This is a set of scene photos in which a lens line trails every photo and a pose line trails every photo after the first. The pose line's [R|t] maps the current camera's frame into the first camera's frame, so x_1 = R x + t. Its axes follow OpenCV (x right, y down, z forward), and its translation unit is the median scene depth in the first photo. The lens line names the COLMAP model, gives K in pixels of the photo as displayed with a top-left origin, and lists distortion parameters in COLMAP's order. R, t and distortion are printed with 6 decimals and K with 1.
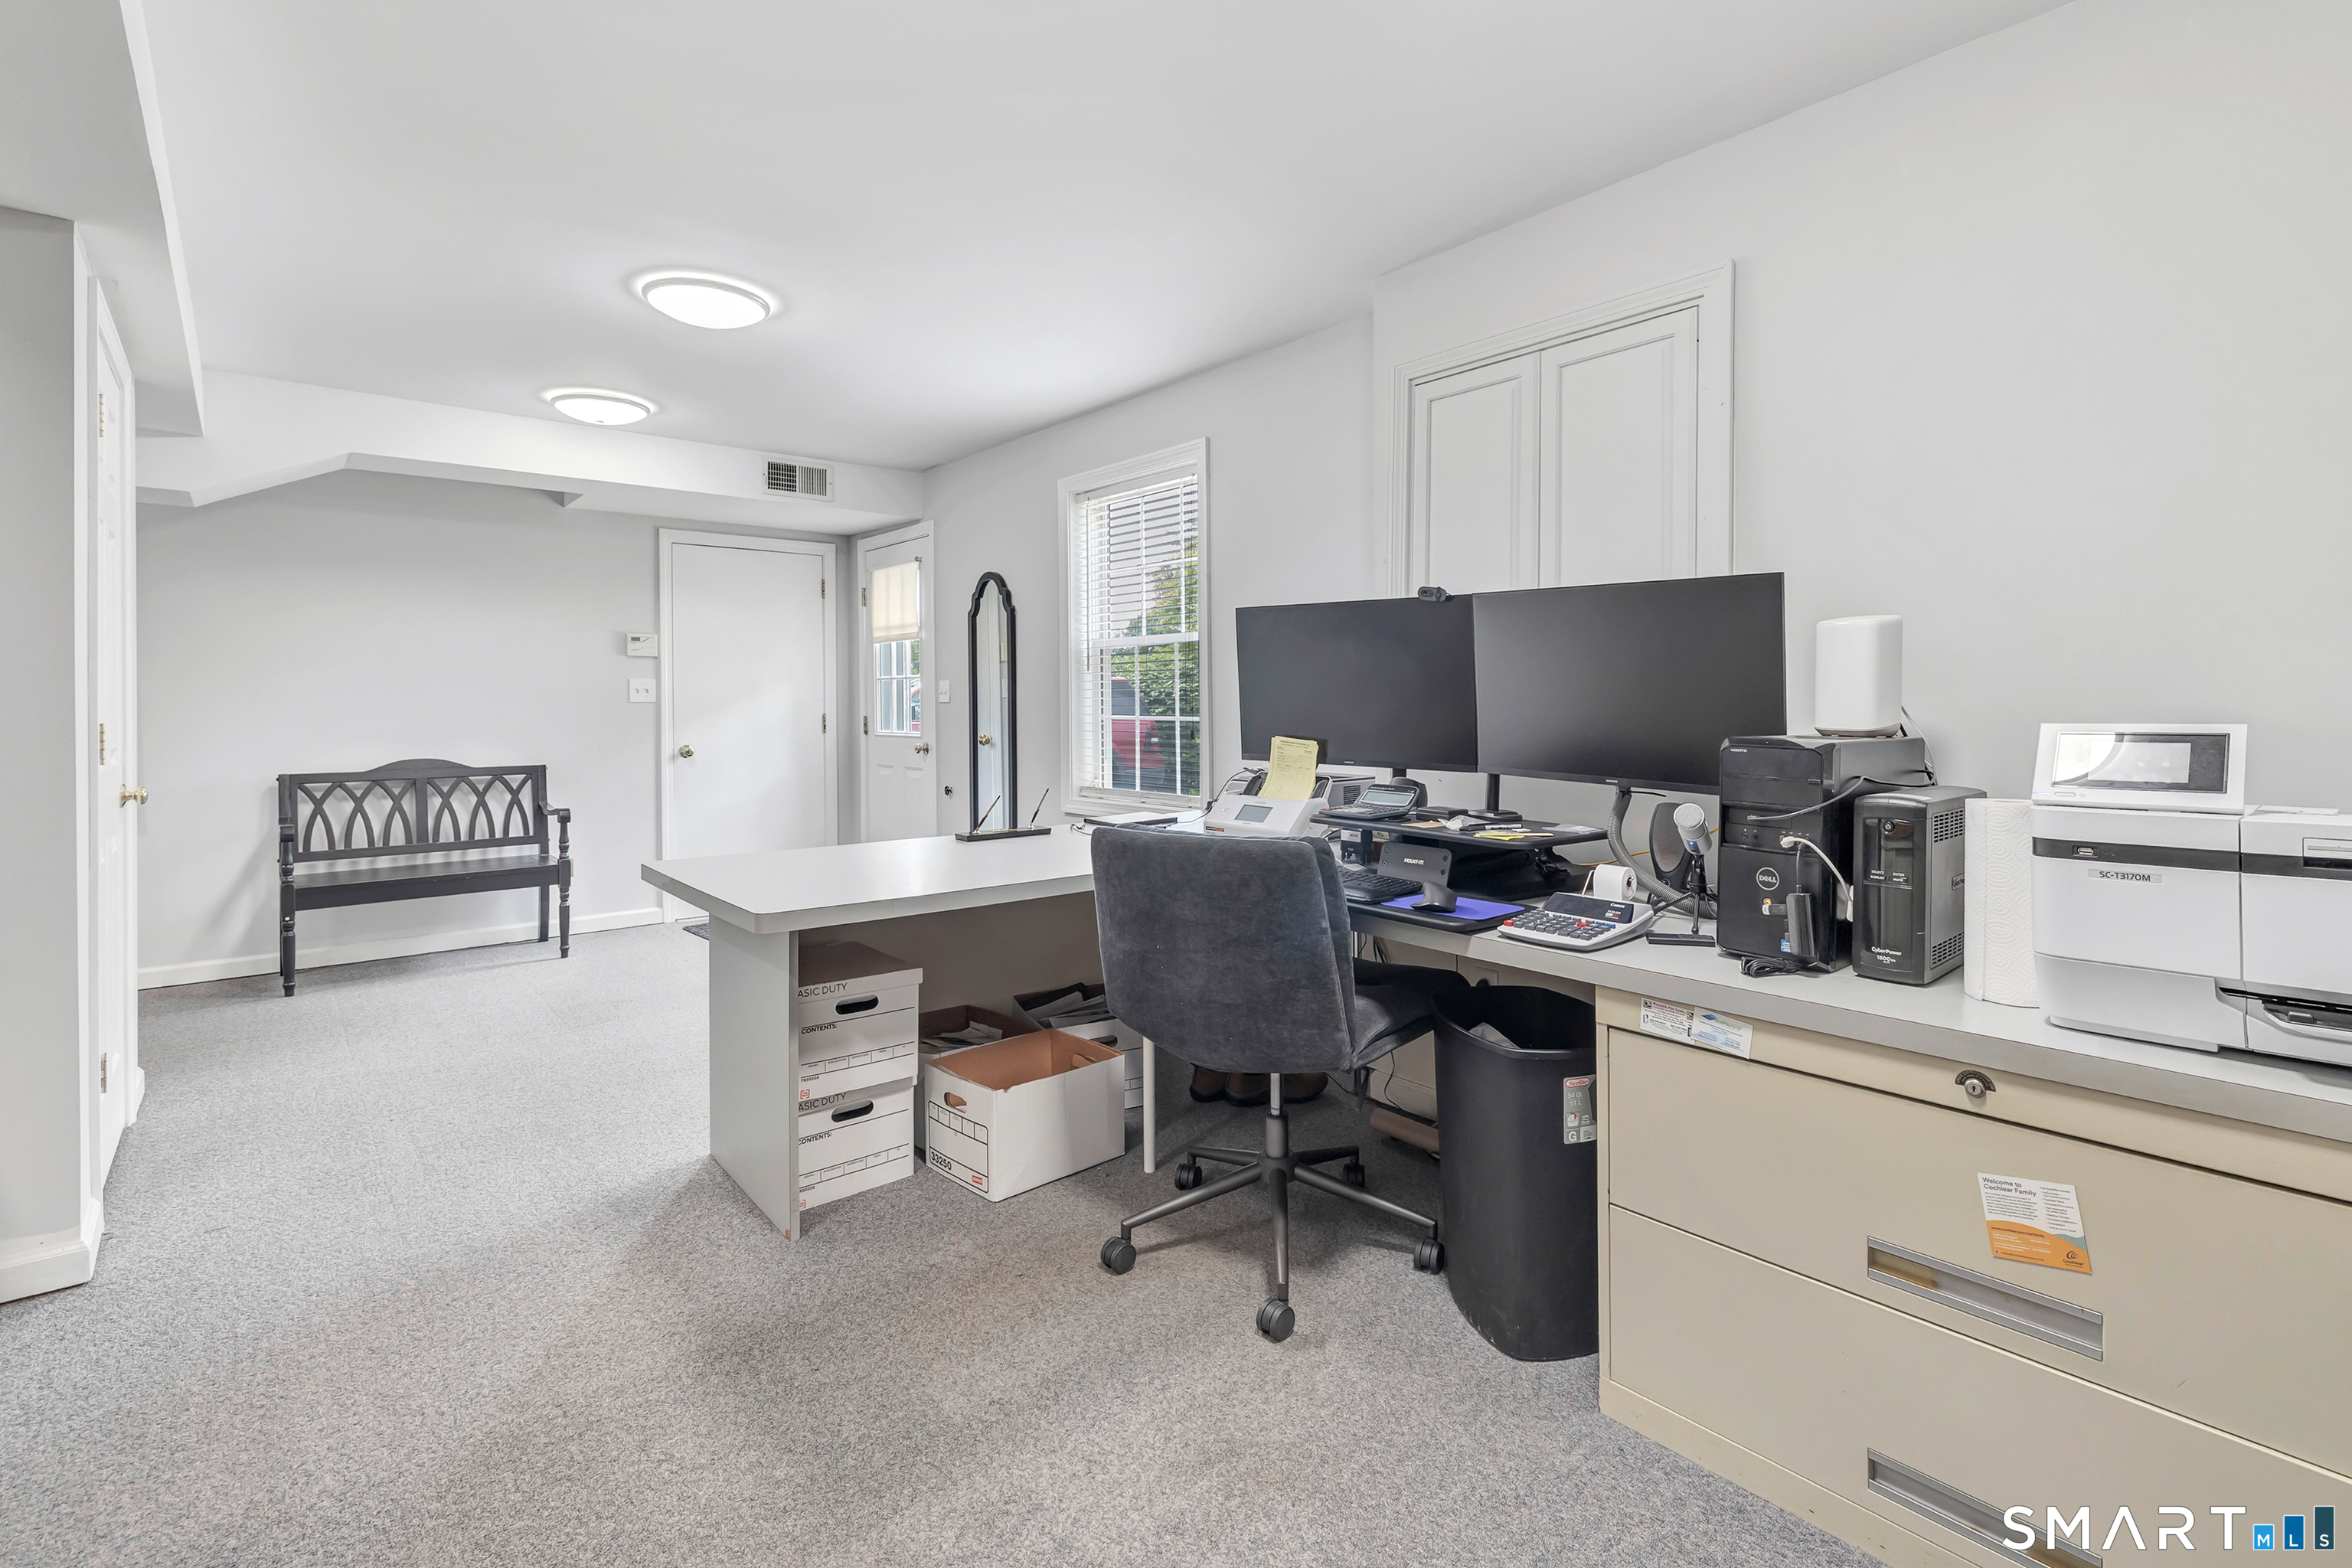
lens RADIAL K [[1030.6, 0, 1182.7], [0, 1030.6, 718.3], [0, 0, 1]] dist [0.002308, 0.000301]
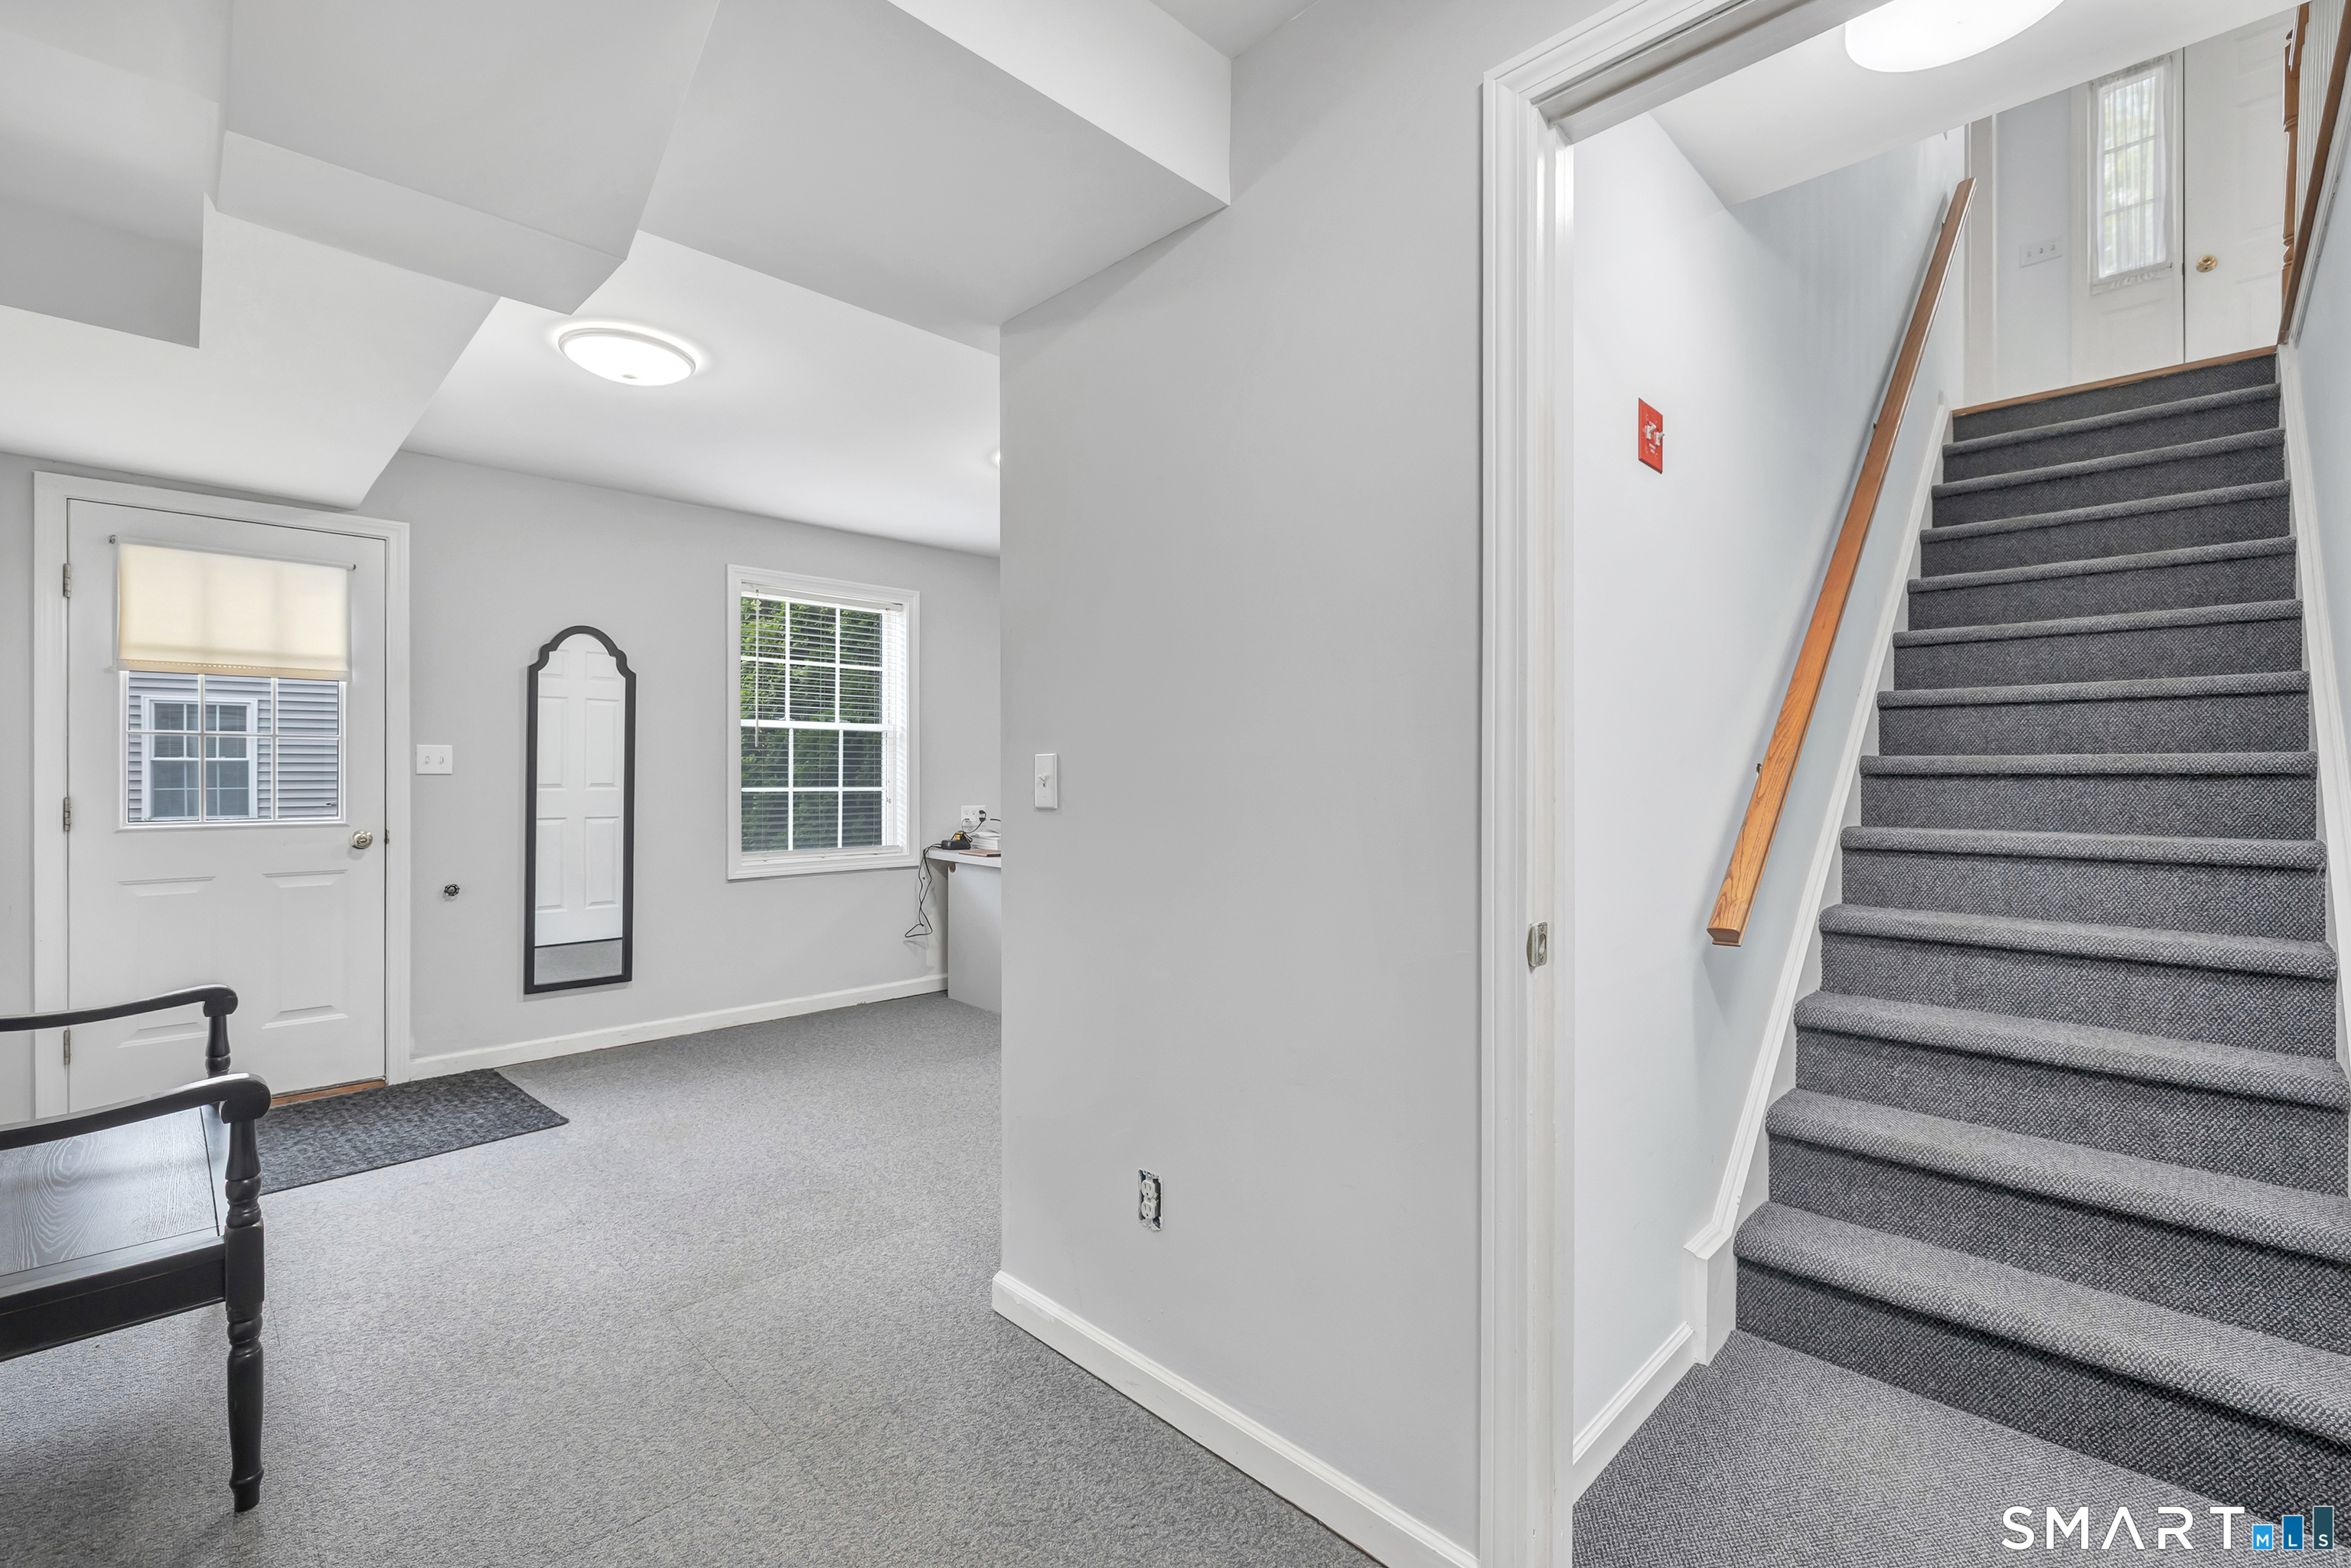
lens RADIAL K [[1025.2, 0, 1150.8], [0, 1025.2, 782.0], [0, 0, 1]] dist [-0.001833, 0.000009]
pose [[-0.047922, -0.001466, 0.998850, -1.229356], [0.012764, 0.999916, 0.002080, -0.005529], [-0.998770, 0.012849, -0.047899, 0.640402]]
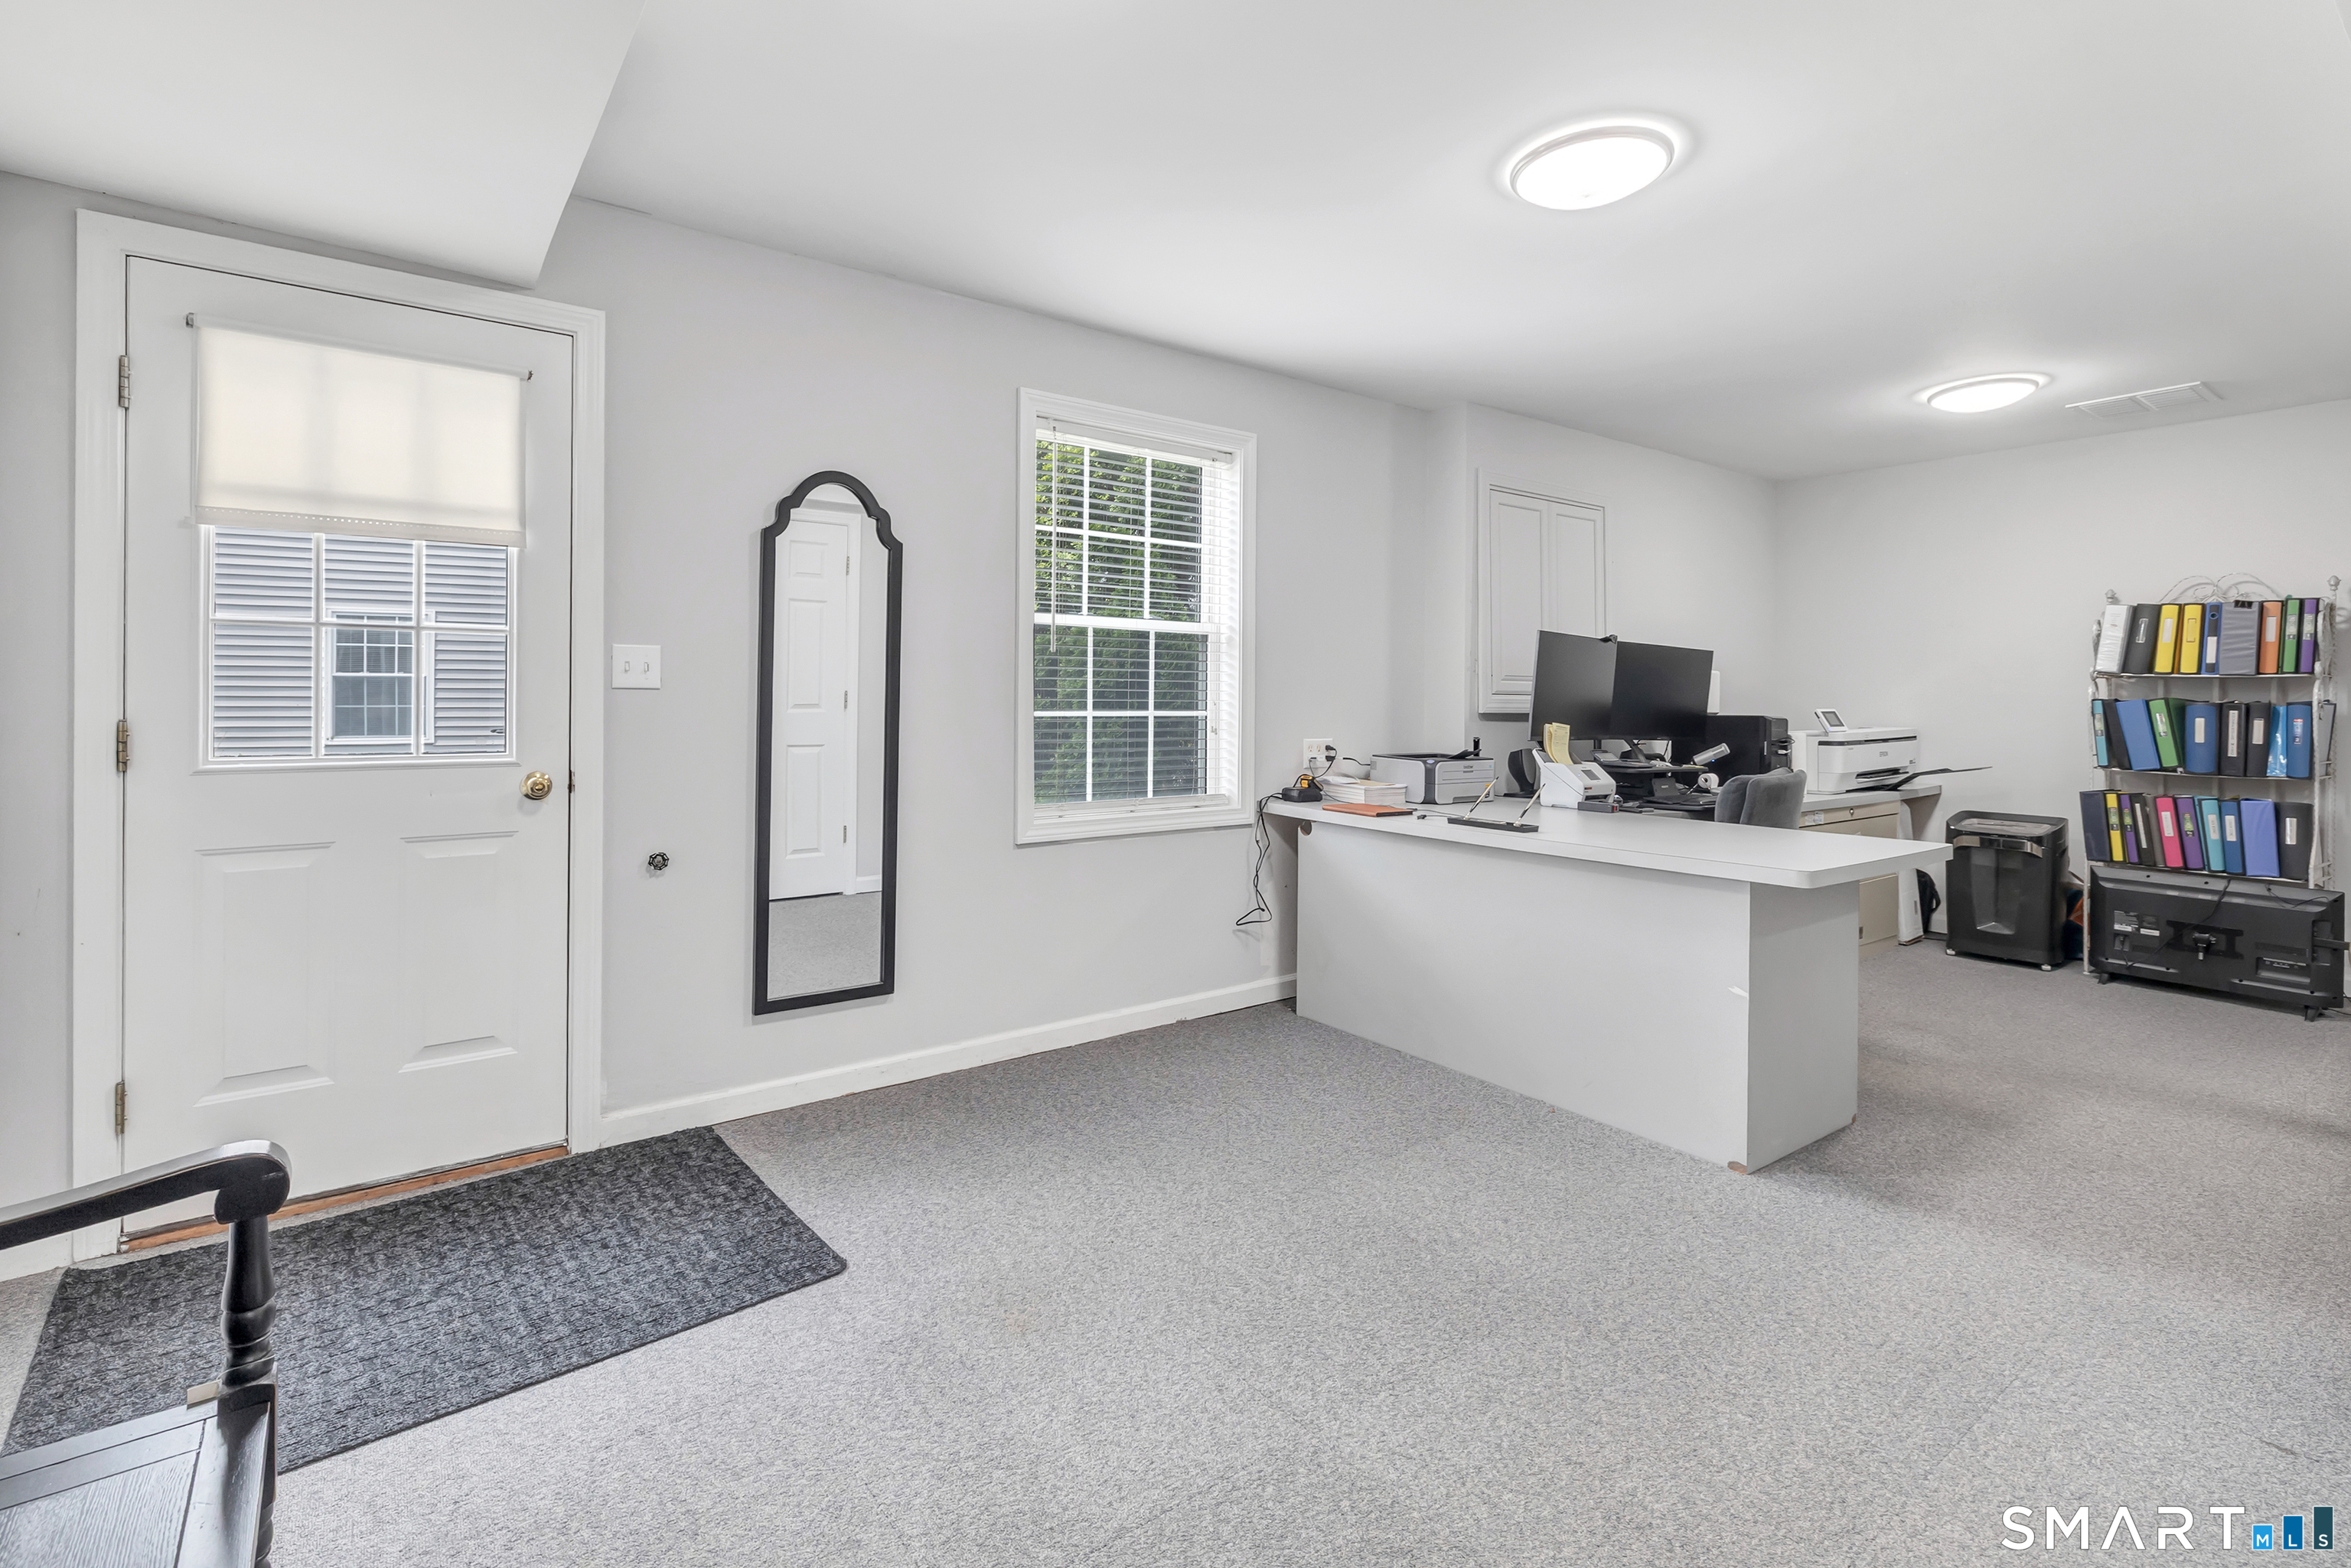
lens RADIAL K [[1073.6, 0, 1127.4], [0, 1073.6, 706.7], [0, 0, 1]] dist [0.000637, -0.000172]
pose [[0.103811, -0.002542, 0.994594, -0.895242], [0.005412, 0.999983, 0.001991, -0.007387], [-0.994582, 0.005176, 0.103823, 0.875584]]
